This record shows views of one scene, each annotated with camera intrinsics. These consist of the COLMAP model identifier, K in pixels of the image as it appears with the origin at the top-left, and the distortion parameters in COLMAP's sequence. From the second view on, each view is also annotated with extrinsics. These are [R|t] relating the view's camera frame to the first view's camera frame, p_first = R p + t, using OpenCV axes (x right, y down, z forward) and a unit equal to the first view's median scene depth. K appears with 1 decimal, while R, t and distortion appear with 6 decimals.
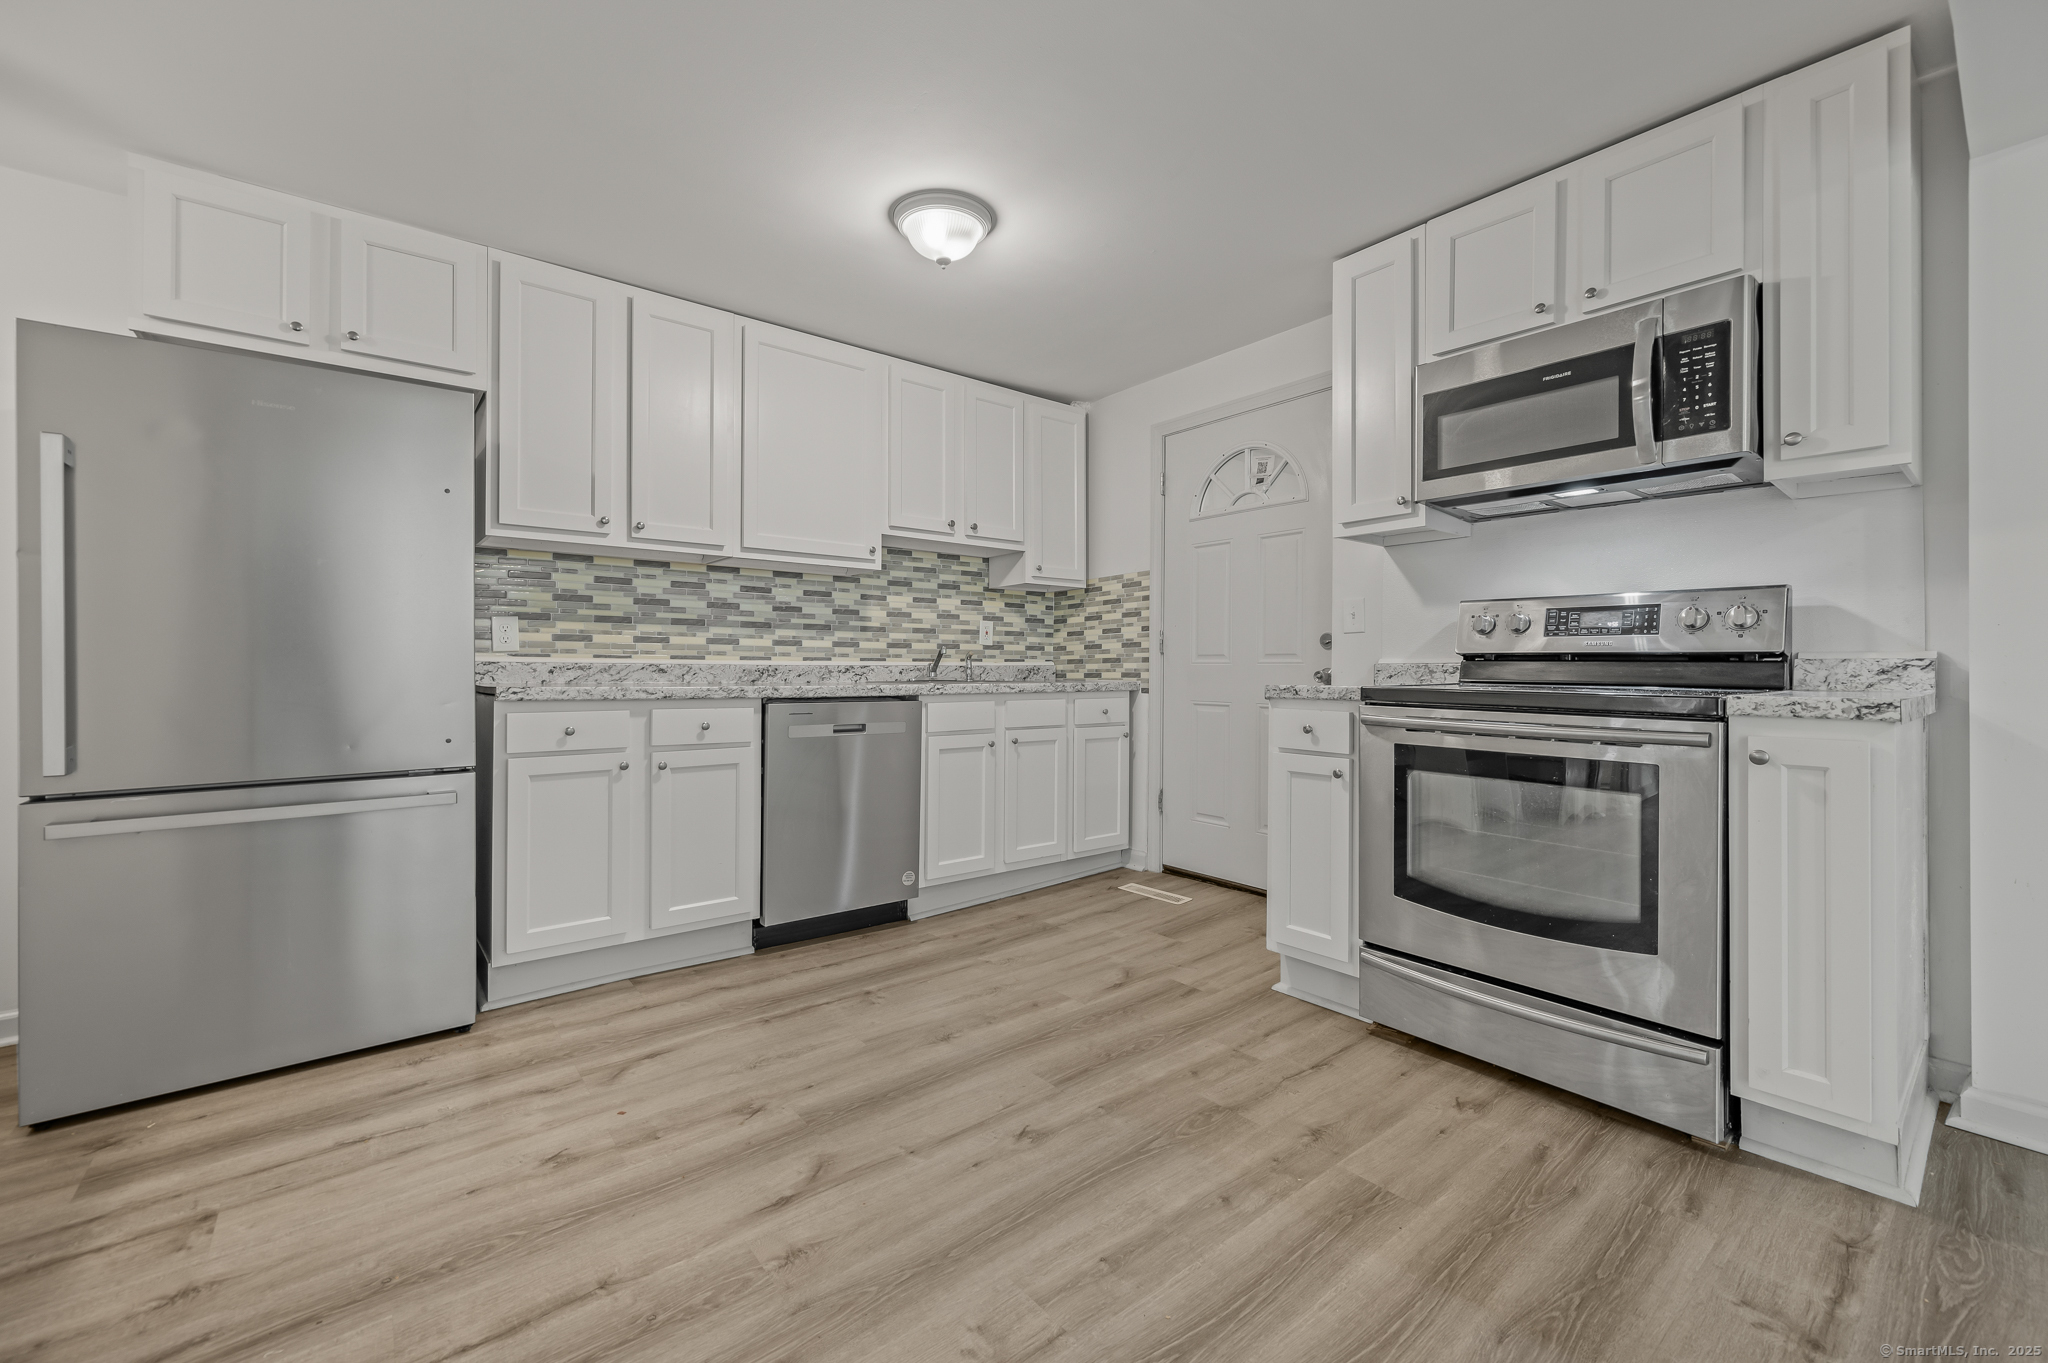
lens RADIAL K [[838.3, 0, 1028.4], [0, 838.3, 666.9], [0, 0, 1]] dist [0.001476, 0.000081]
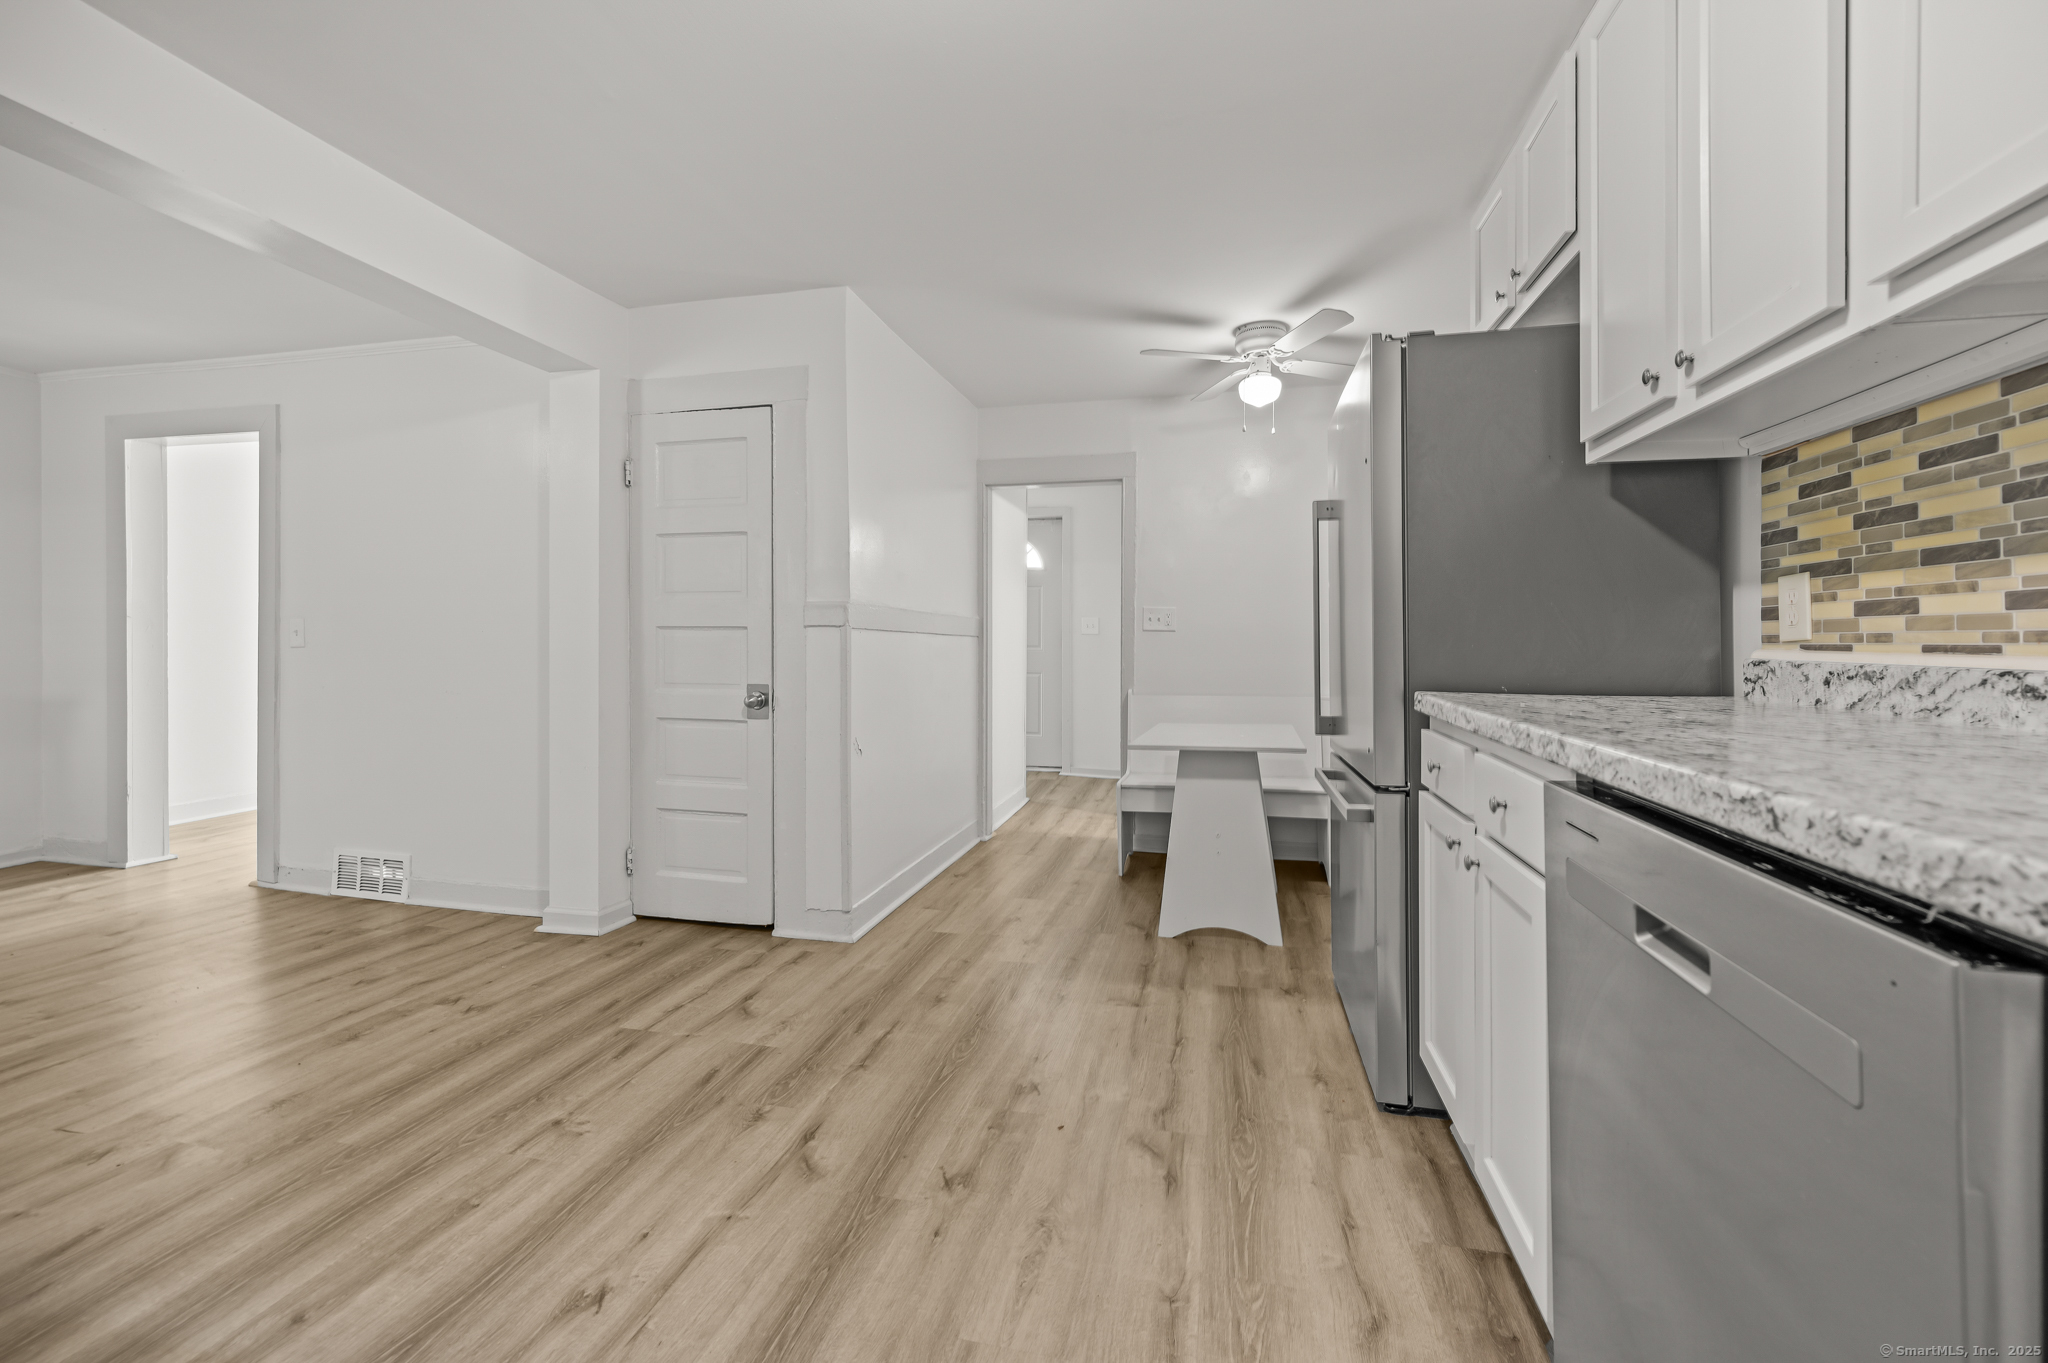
lens RADIAL K [[838.3, 0, 999.8], [0, 838.3, 649.5], [0, 0, 1]] dist [0.001476, 0.000081]
pose [[-0.805083, -0.001241, -0.593161, 0.149170], [-0.004130, 0.999985, 0.003514, -0.020511], [0.593148, 0.005279, -0.805076, 1.799509]]
